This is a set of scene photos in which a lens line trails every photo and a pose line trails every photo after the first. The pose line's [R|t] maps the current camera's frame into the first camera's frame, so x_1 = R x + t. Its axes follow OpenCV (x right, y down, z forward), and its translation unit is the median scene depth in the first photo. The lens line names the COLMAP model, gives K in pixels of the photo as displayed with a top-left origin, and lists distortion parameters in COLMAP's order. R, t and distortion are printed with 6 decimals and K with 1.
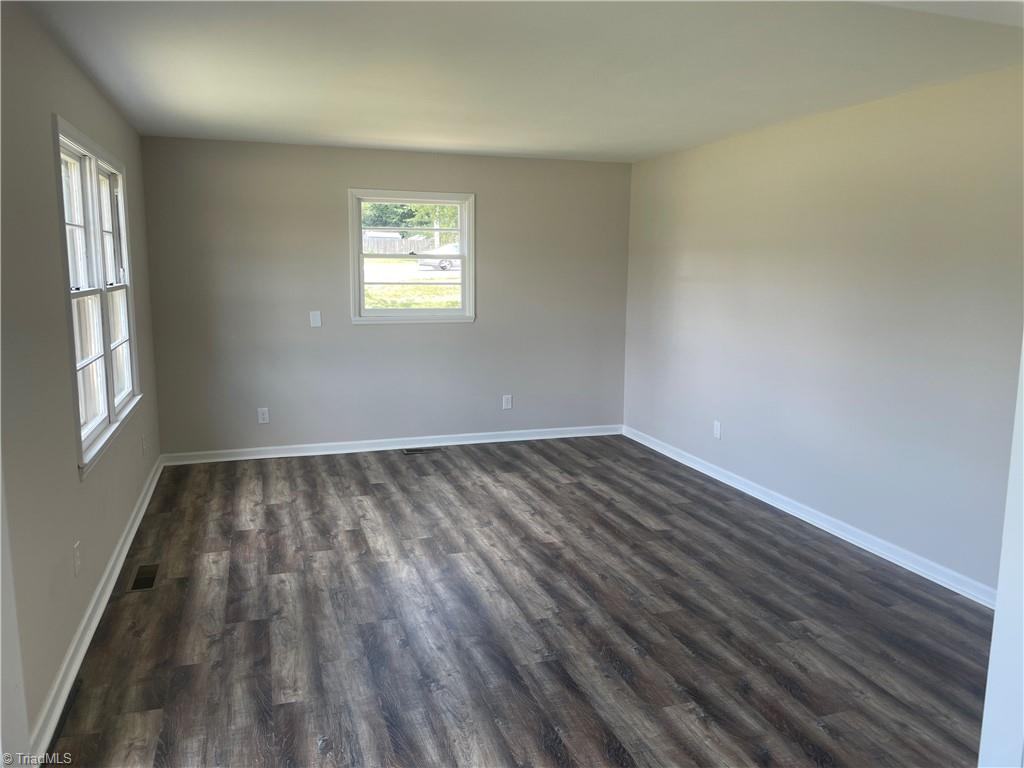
lens RADIAL K [[782.8, 0, 510.5], [0, 782.8, 381.7], [0, 0, 1]] dist [0.049269, -0.002749]
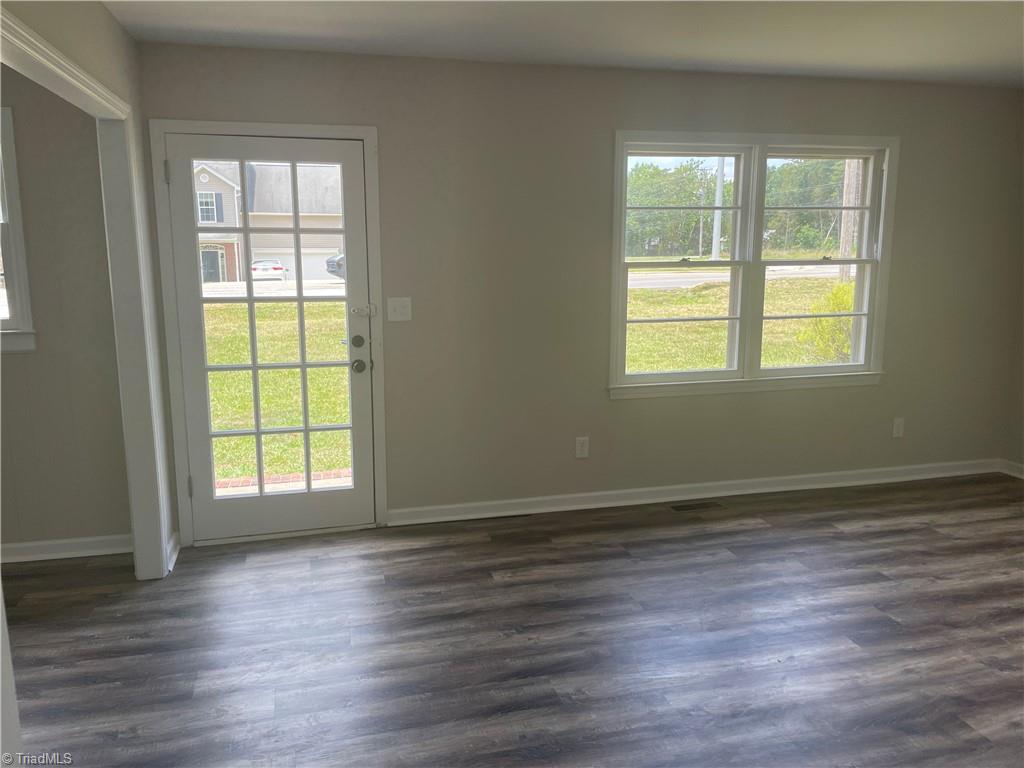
lens RADIAL K [[782.8, 0, 510.9], [0, 782.8, 385.9], [0, 0, 1]] dist [0.049269, -0.002749]
pose [[-0.062665, 0.176976, -0.982218, 0.618139], [-0.148506, 0.971543, 0.184527, -0.094387], [0.986924, 0.157428, -0.034600, 0.680465]]
